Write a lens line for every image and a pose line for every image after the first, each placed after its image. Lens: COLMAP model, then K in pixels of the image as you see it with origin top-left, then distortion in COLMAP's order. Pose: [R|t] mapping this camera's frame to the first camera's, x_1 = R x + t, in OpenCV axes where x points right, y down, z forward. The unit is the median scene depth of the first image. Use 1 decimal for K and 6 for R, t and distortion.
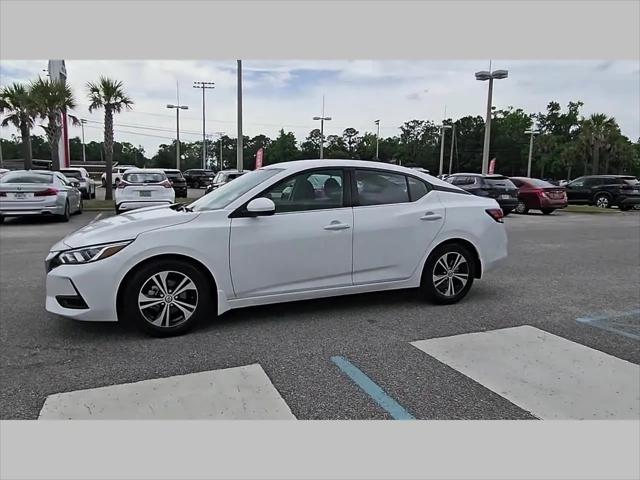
lens RADIAL K [[434.0, 0, 315.0], [0, 434.0, 237.3], [0, 0, 1]] dist [0.004788, -0.000017]
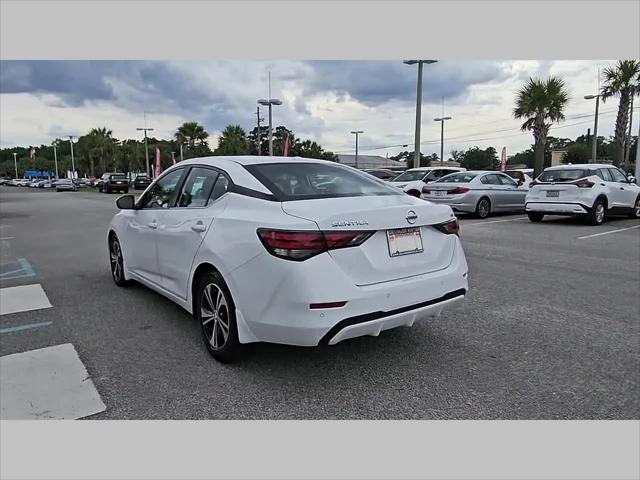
lens RADIAL K [[435.4, 0, 311.8], [0, 435.4, 239.7], [0, 0, 1]] dist [0.007066, -0.006635]
pose [[0.264162, 0.120707, -0.956895, 0.989940], [-0.113491, 0.989135, 0.093444, -0.113463], [0.957778, 0.083915, 0.274992, 0.950300]]
